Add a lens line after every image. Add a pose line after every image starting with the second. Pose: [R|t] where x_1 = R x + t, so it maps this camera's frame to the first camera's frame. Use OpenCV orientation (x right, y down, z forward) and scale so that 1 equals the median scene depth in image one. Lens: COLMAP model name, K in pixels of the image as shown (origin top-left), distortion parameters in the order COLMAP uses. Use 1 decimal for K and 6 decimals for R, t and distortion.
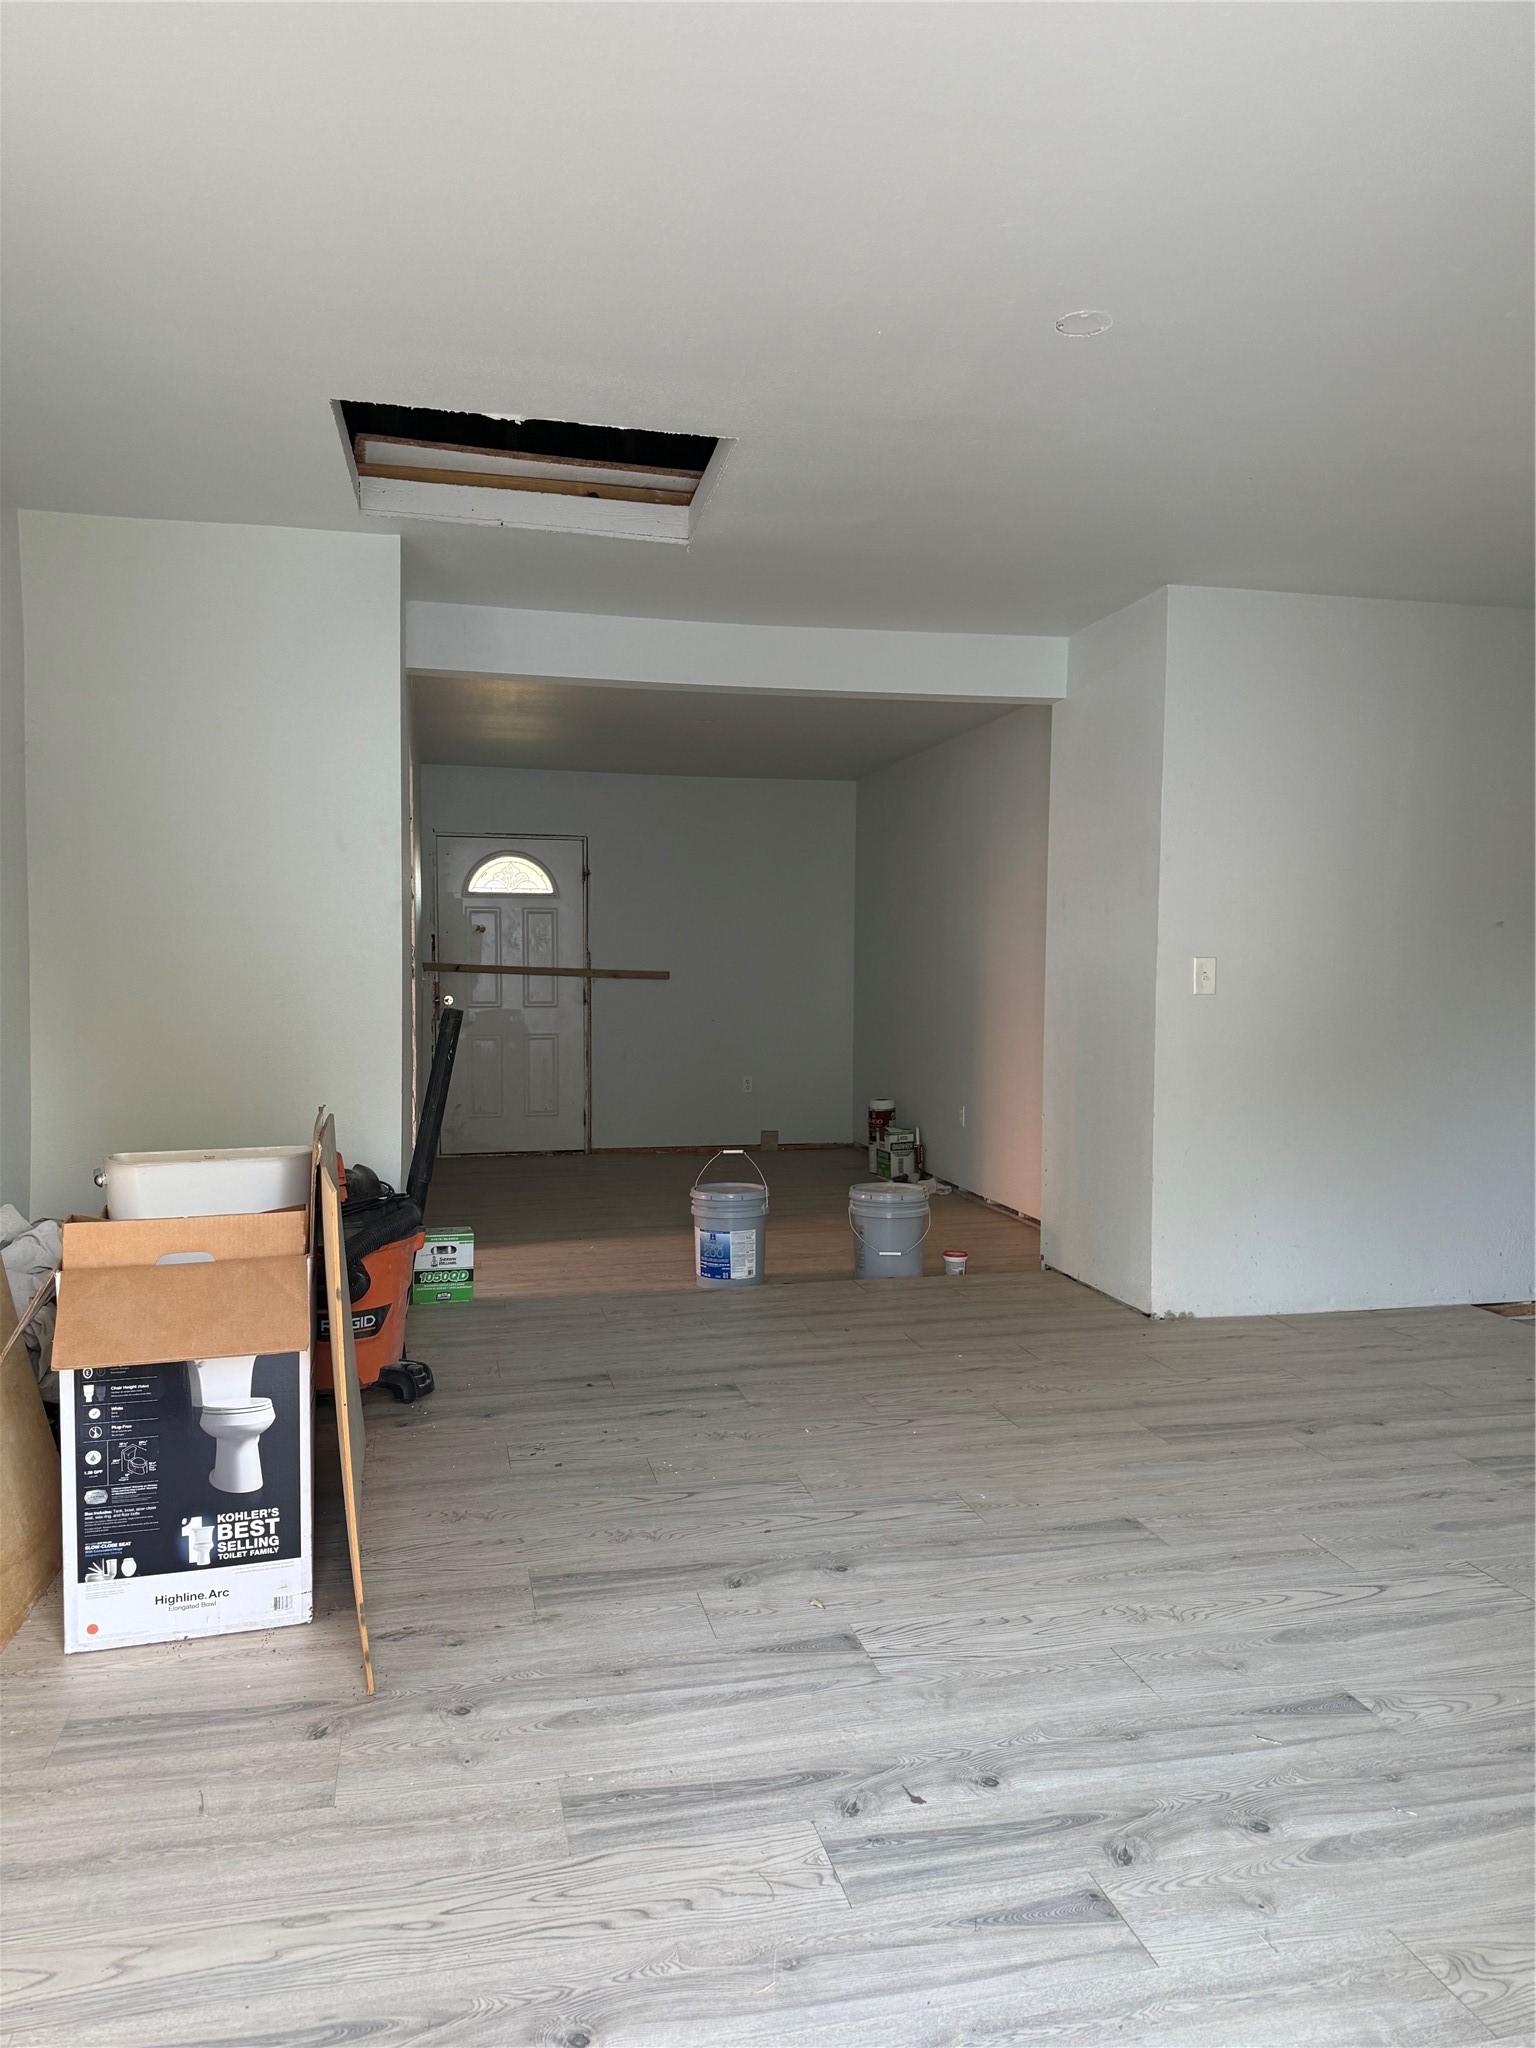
lens RADIAL K [[1452.2, 0, 768.0], [0, 1452.2, 1024.0], [0, 0, 1]] dist [0.175857, -0.173783]
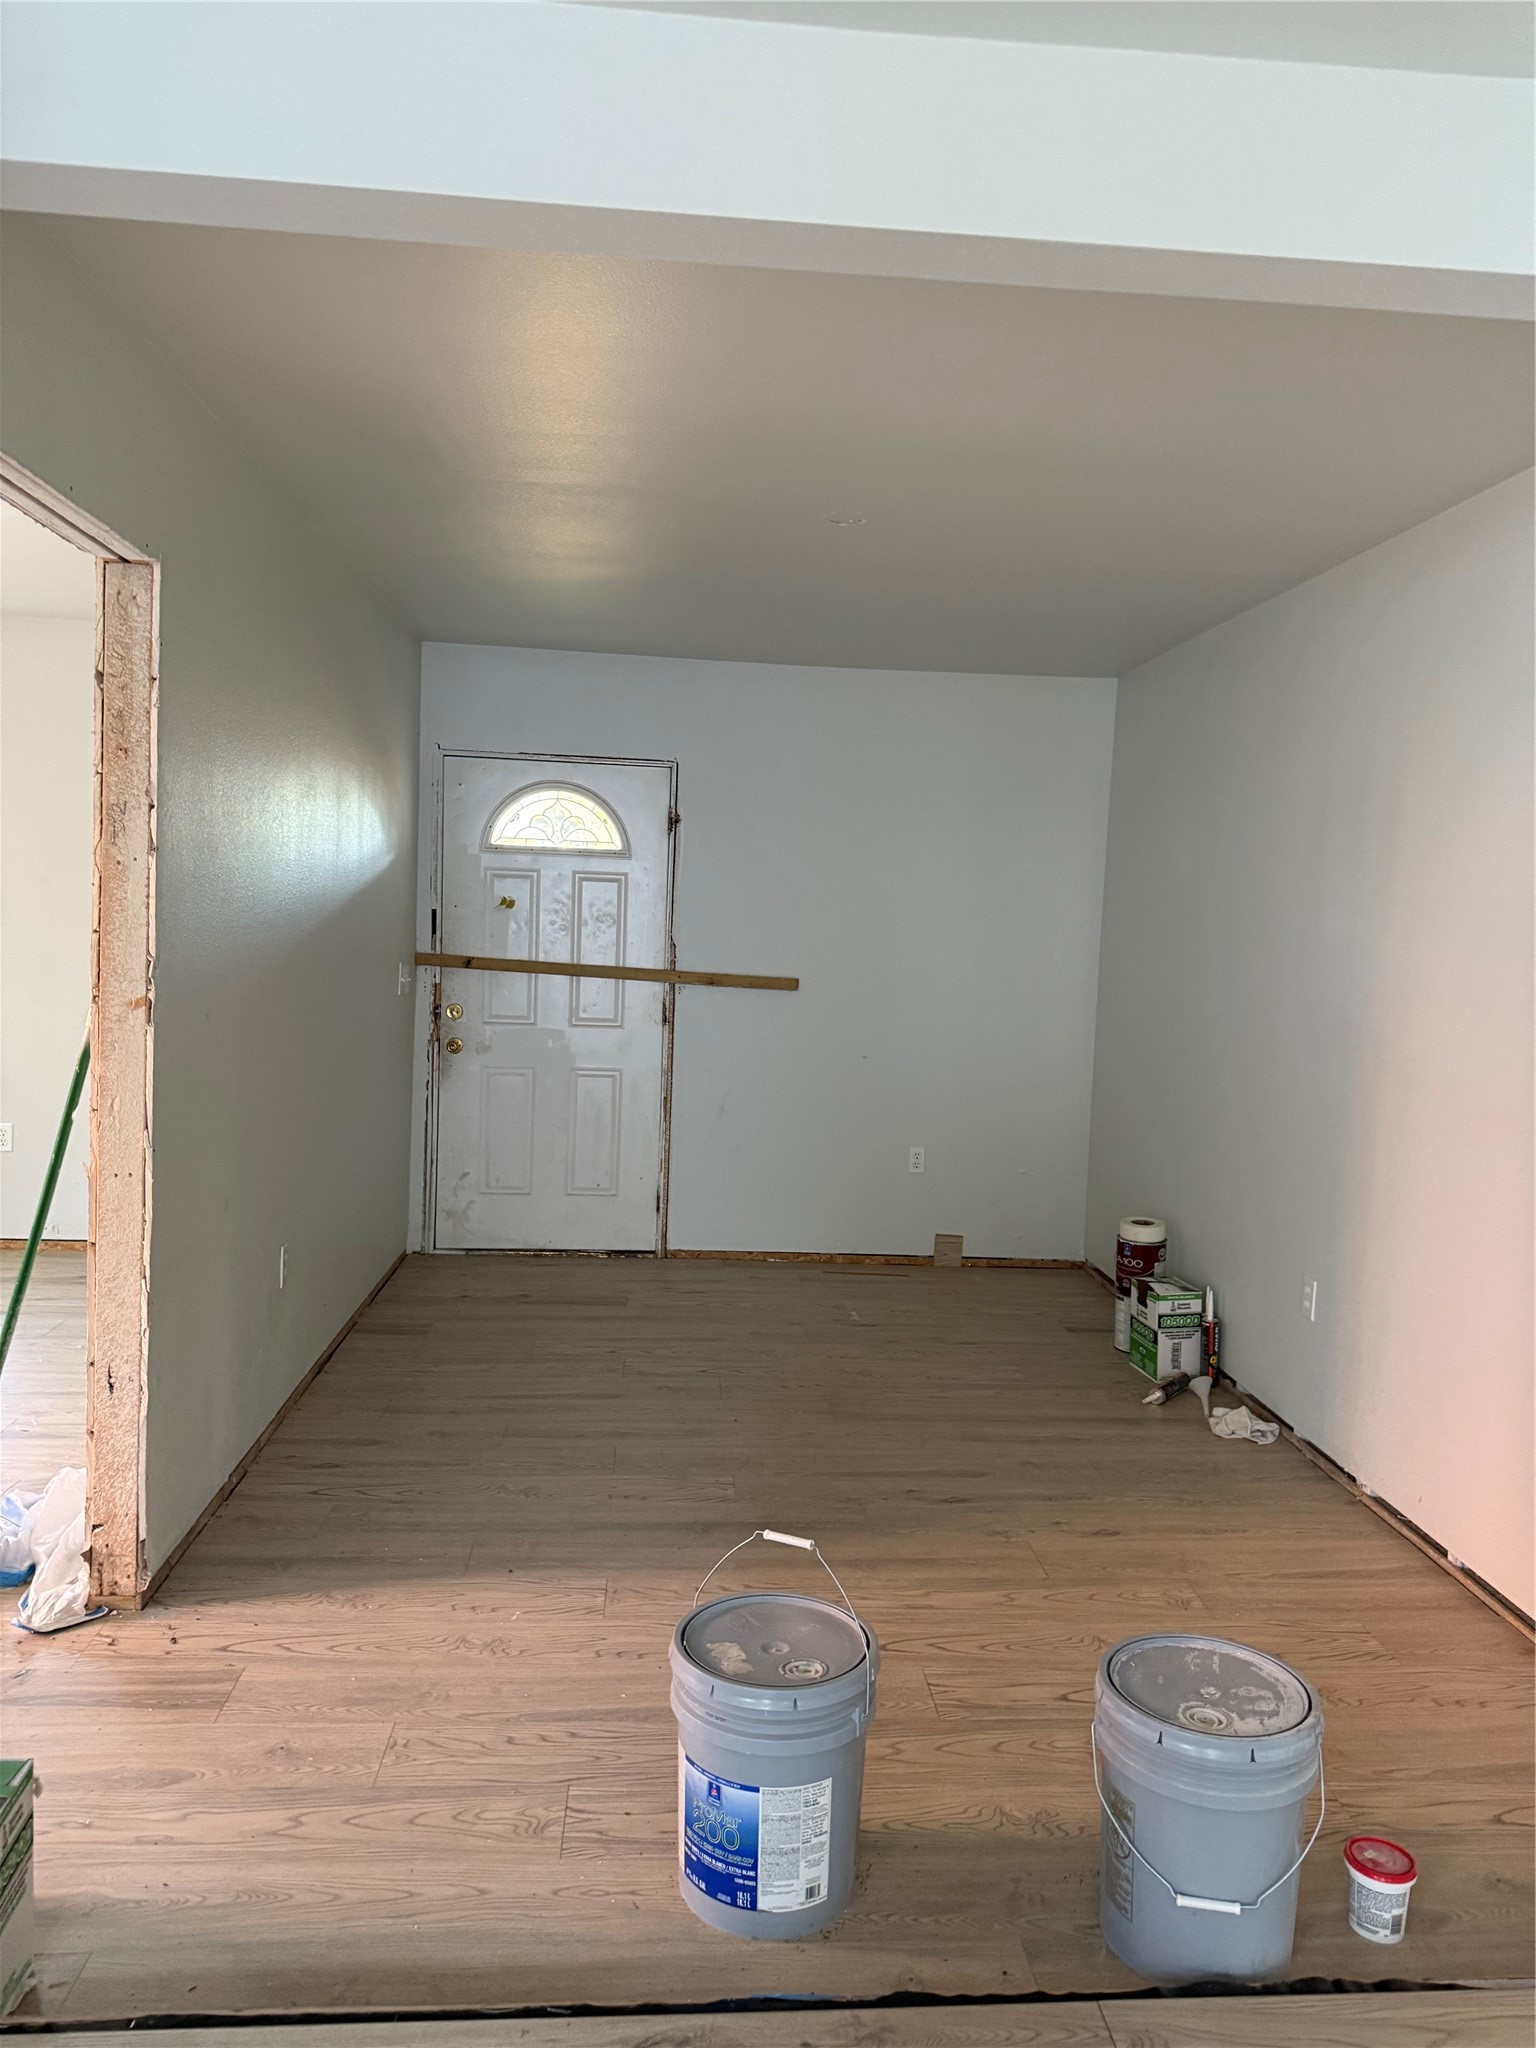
lens RADIAL K [[1452.2, 0, 768.0], [0, 1452.2, 1024.0], [0, 0, 1]] dist [0.175857, -0.173783]
pose [[0.987787, 0.044397, -0.149349, 0.014679], [-0.039606, 0.998606, 0.034904, -0.038482], [0.150690, -0.028562, 0.988168, 0.380320]]
